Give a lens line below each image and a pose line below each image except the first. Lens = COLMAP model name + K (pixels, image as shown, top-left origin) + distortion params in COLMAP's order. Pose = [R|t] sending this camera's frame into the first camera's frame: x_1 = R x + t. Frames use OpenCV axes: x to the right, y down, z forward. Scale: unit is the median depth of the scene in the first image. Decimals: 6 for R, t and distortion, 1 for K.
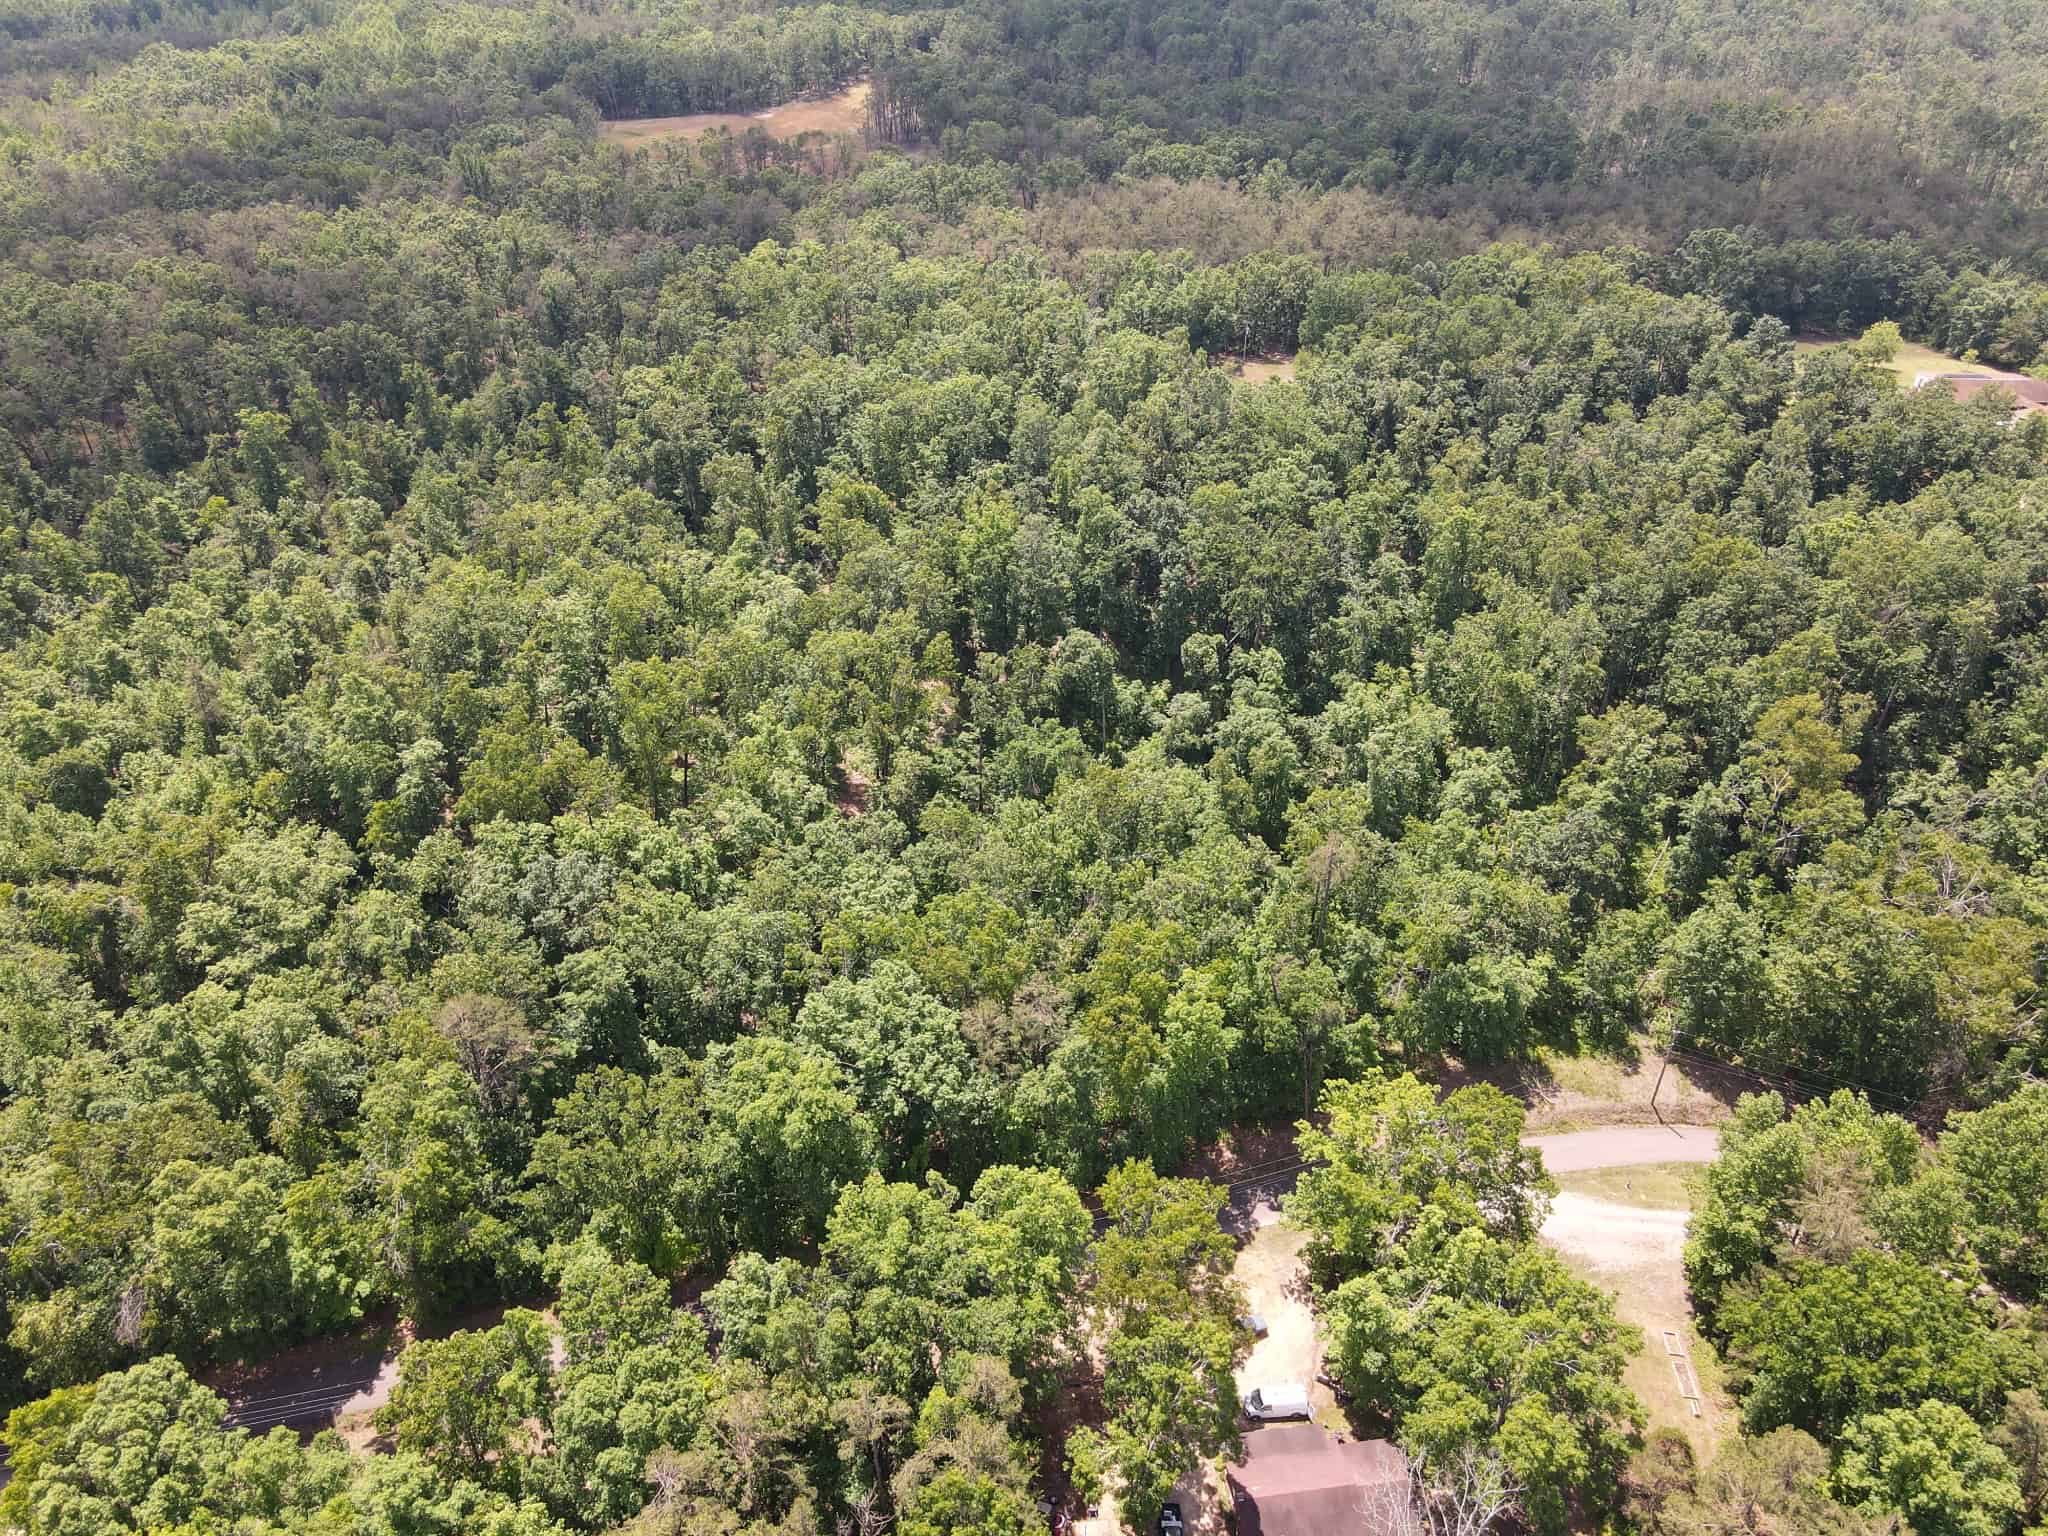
lens RADIAL K [[1539.8, 0, 1022.4], [0, 1539.8, 756.8], [0, 0, 1]] dist [0.004459, 0.000480]
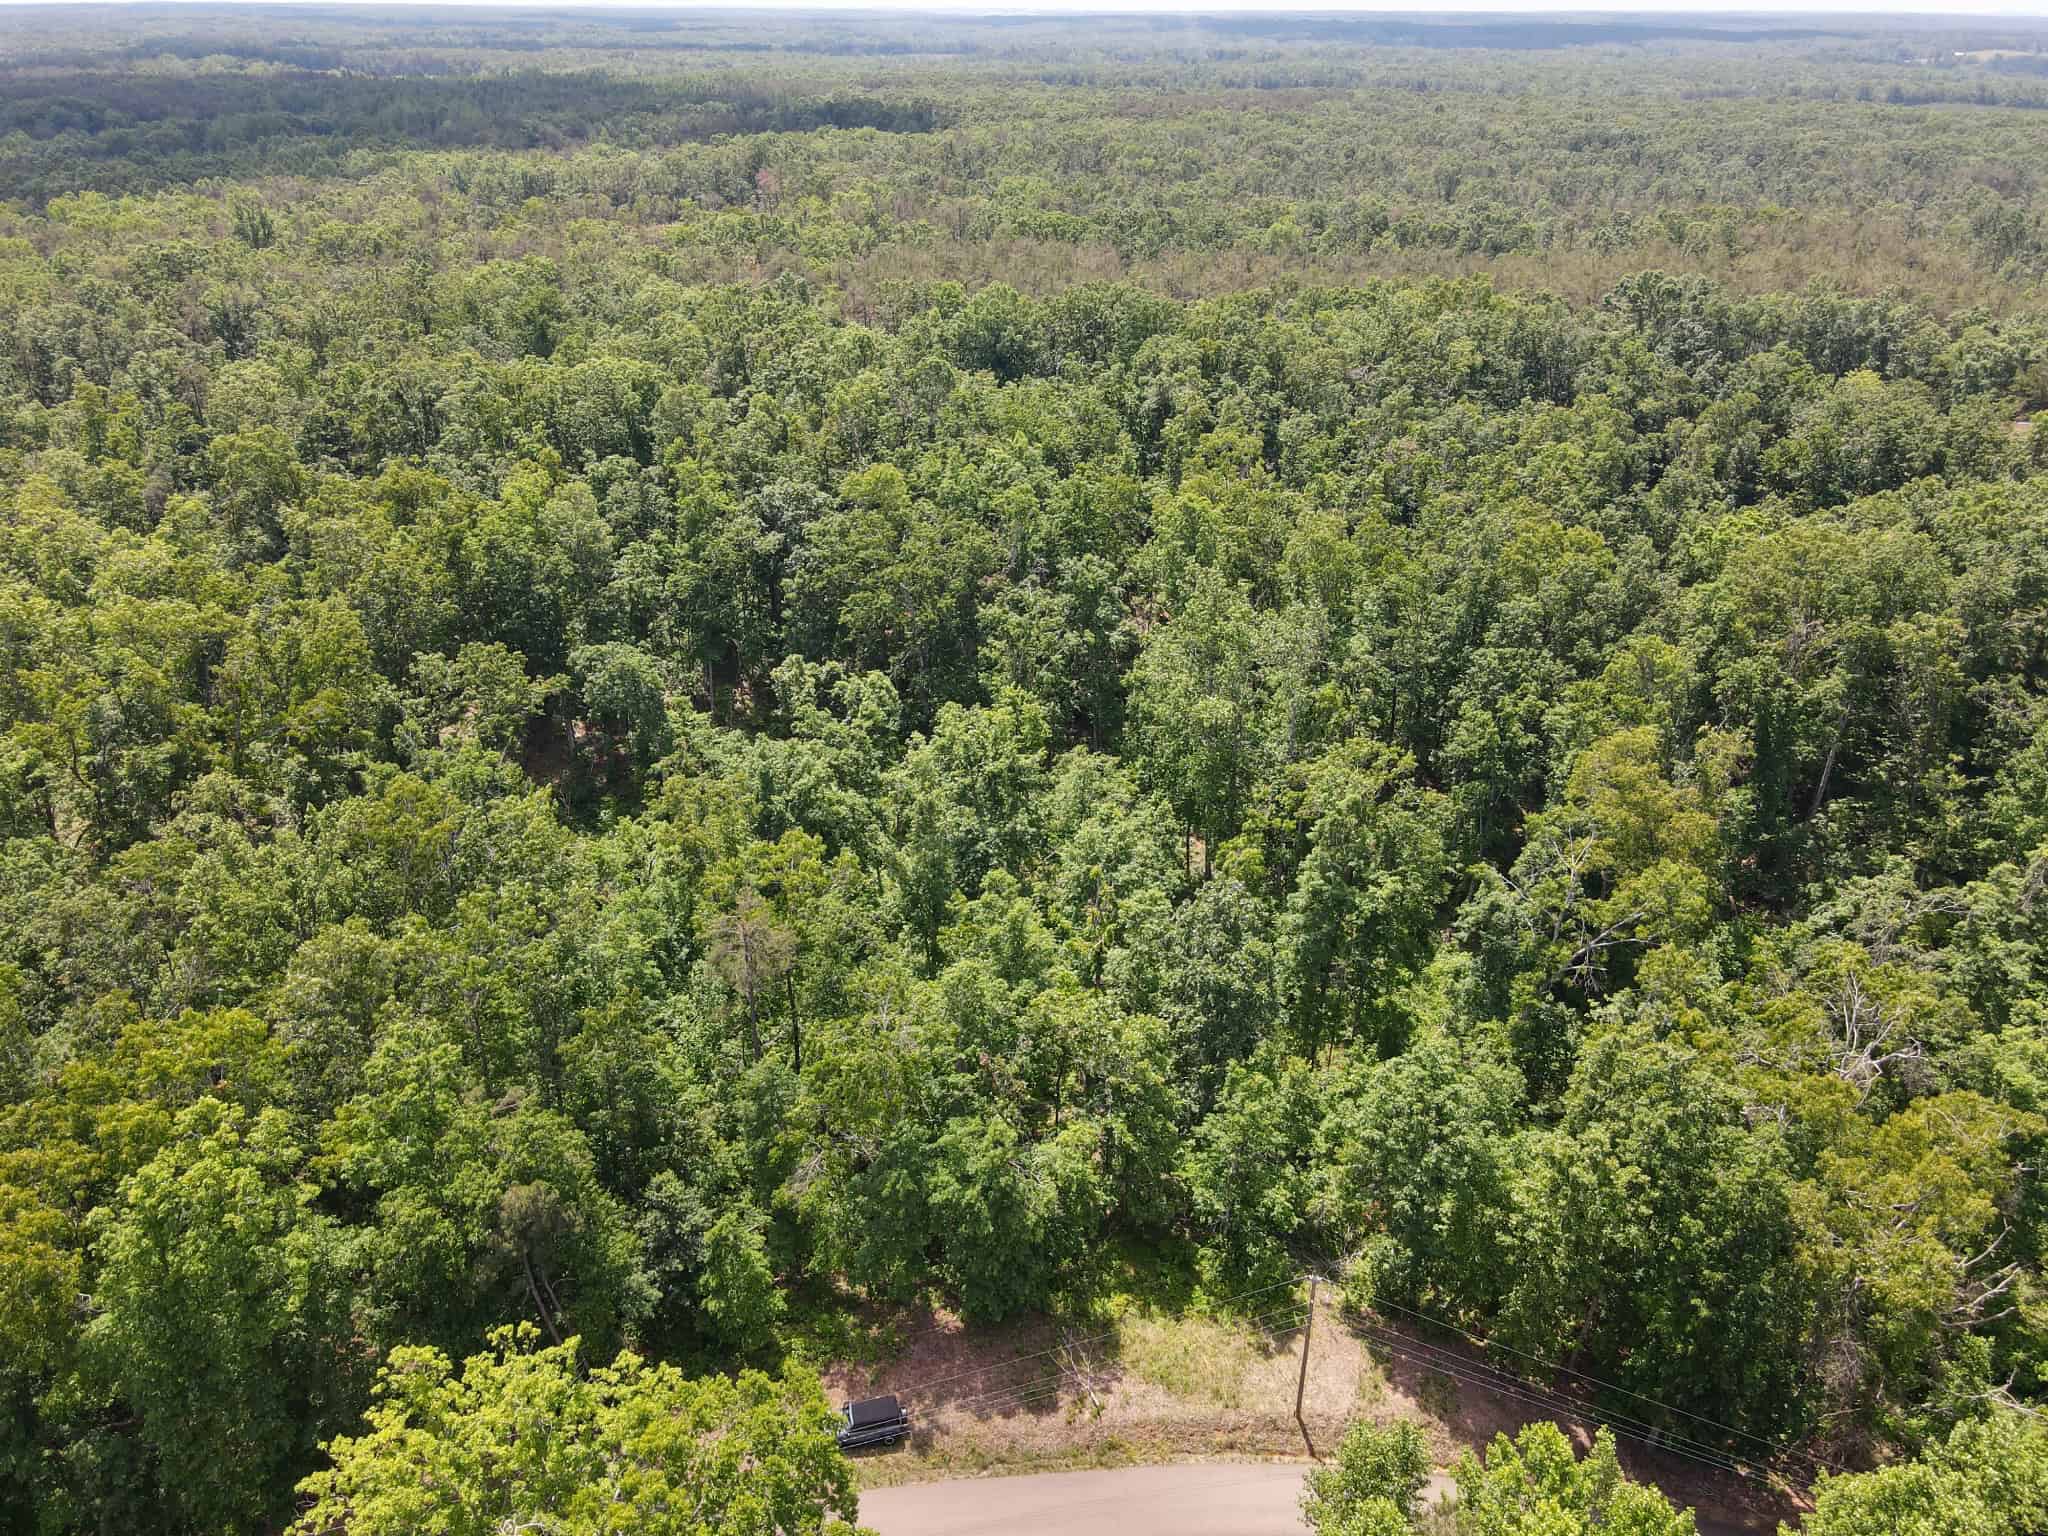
lens RADIAL K [[1539.8, 0, 1022.4], [0, 1539.8, 756.8], [0, 0, 1]] dist [0.004459, 0.000480]
pose [[0.998541, 0.027787, -0.046297, 0.301736], [-0.033641, 0.990825, -0.130896, 0.064199], [0.042235, 0.132263, 0.990314, 0.391683]]
